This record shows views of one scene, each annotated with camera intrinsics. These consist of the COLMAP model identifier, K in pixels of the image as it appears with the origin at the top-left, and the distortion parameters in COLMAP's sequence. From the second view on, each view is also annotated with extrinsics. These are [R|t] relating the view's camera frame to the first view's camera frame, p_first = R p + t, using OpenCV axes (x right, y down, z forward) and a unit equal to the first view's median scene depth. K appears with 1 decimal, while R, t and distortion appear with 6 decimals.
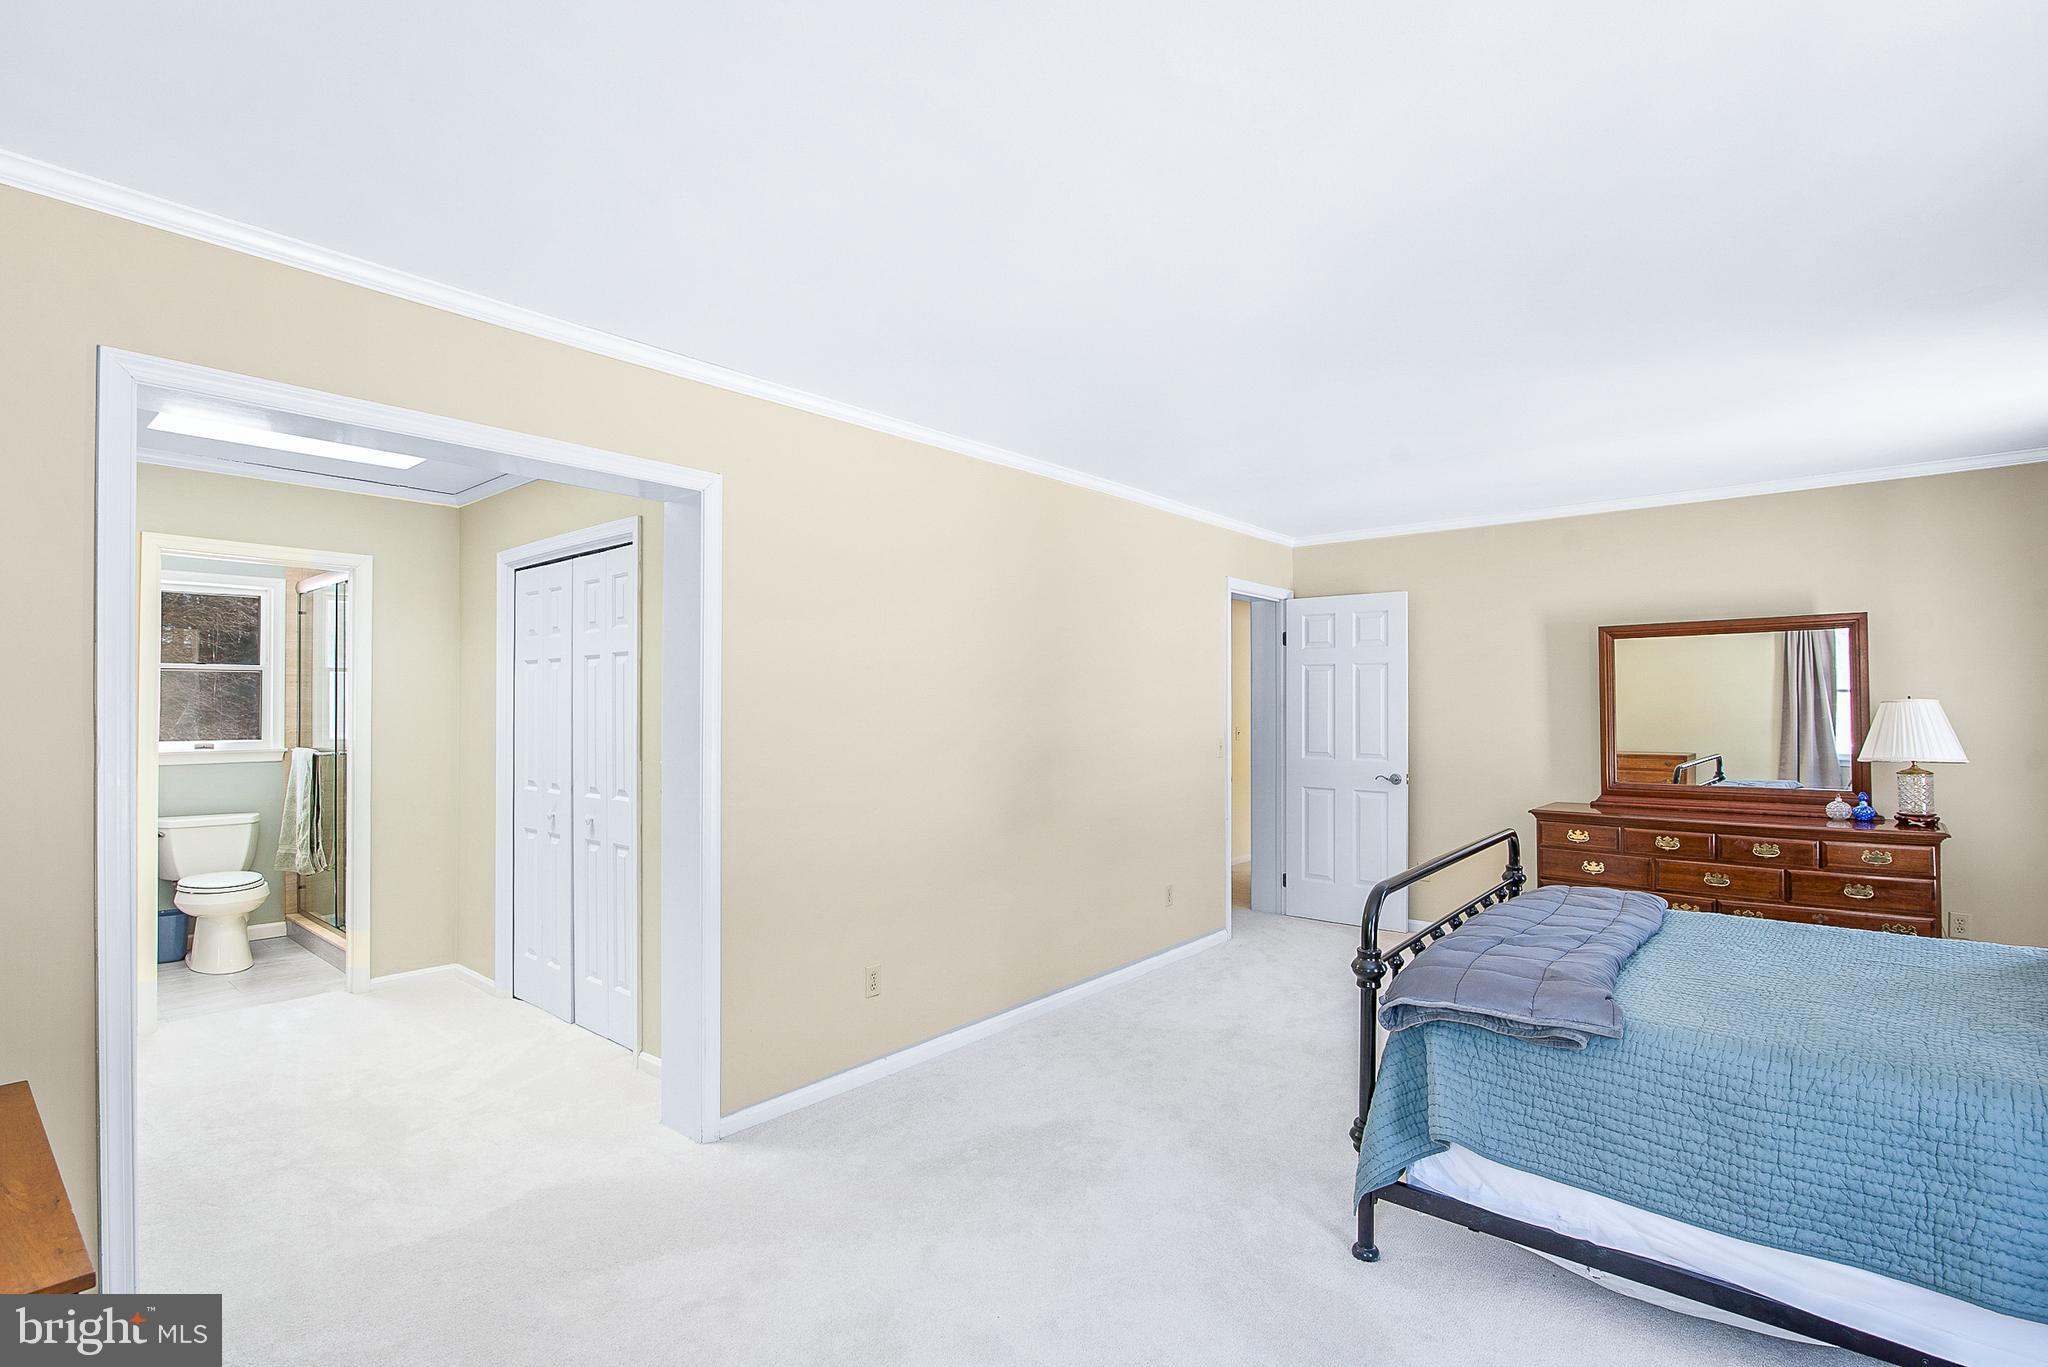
lens RADIAL K [[953.2, 0, 1057.9], [0, 953.2, 707.8], [0, 0, 1]] dist [-0.001078, -0.000414]
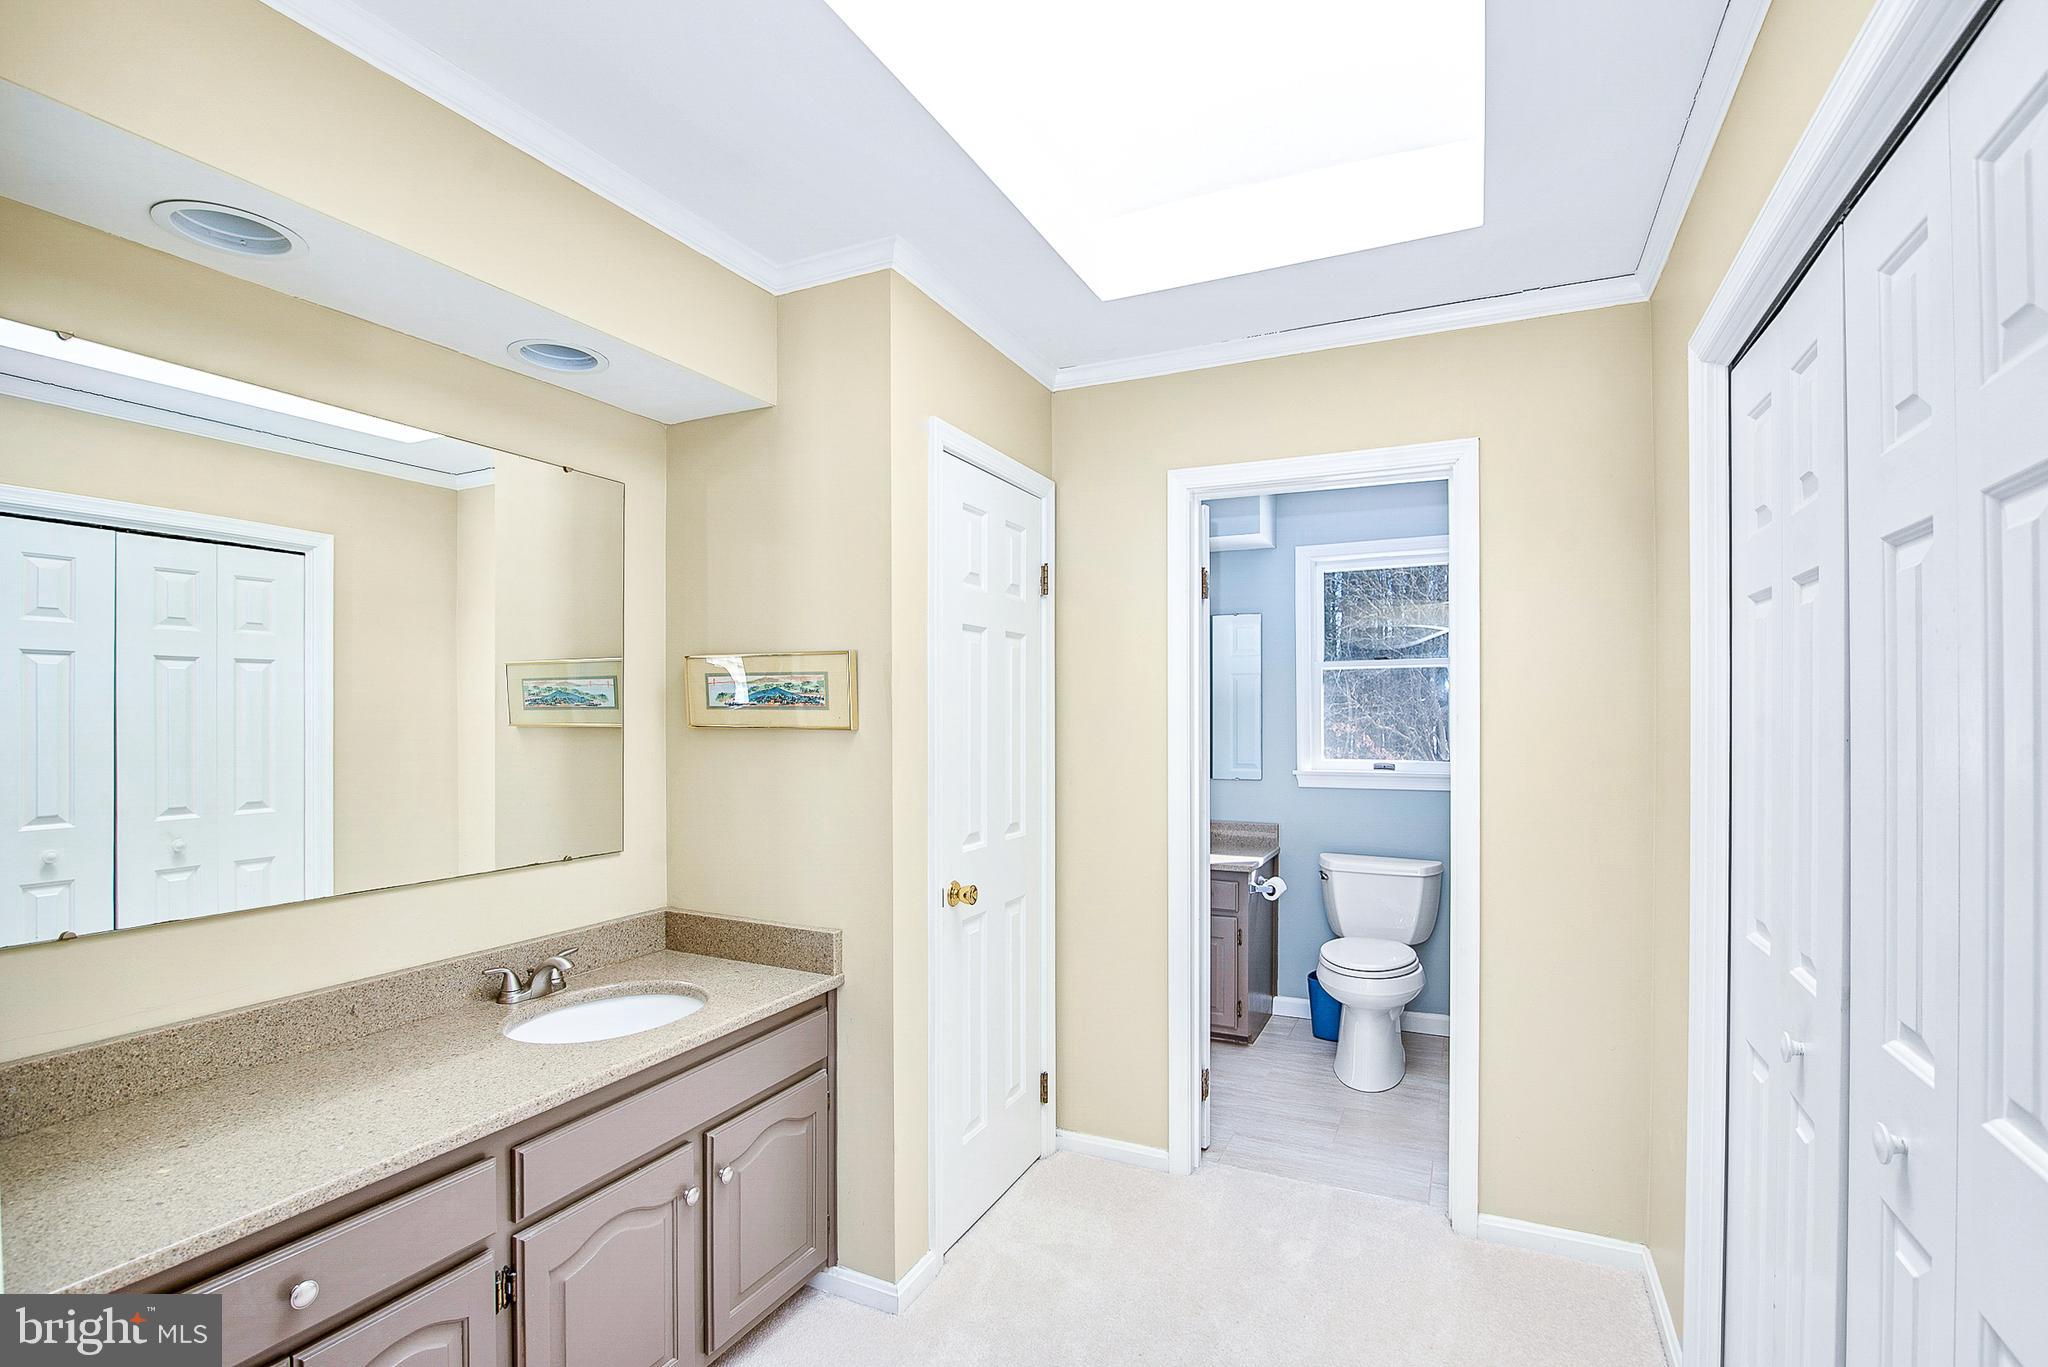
lens RADIAL K [[916.6, 0, 1017.9], [0, 916.6, 713.0], [0, 0, 1]] dist [-0.040094, -0.000177]
pose [[0.198639, 0.005186, -0.980059, -0.273473], [-0.004621, 0.999980, 0.004354, -0.004765], [0.980062, 0.003664, 0.198659, 0.644191]]
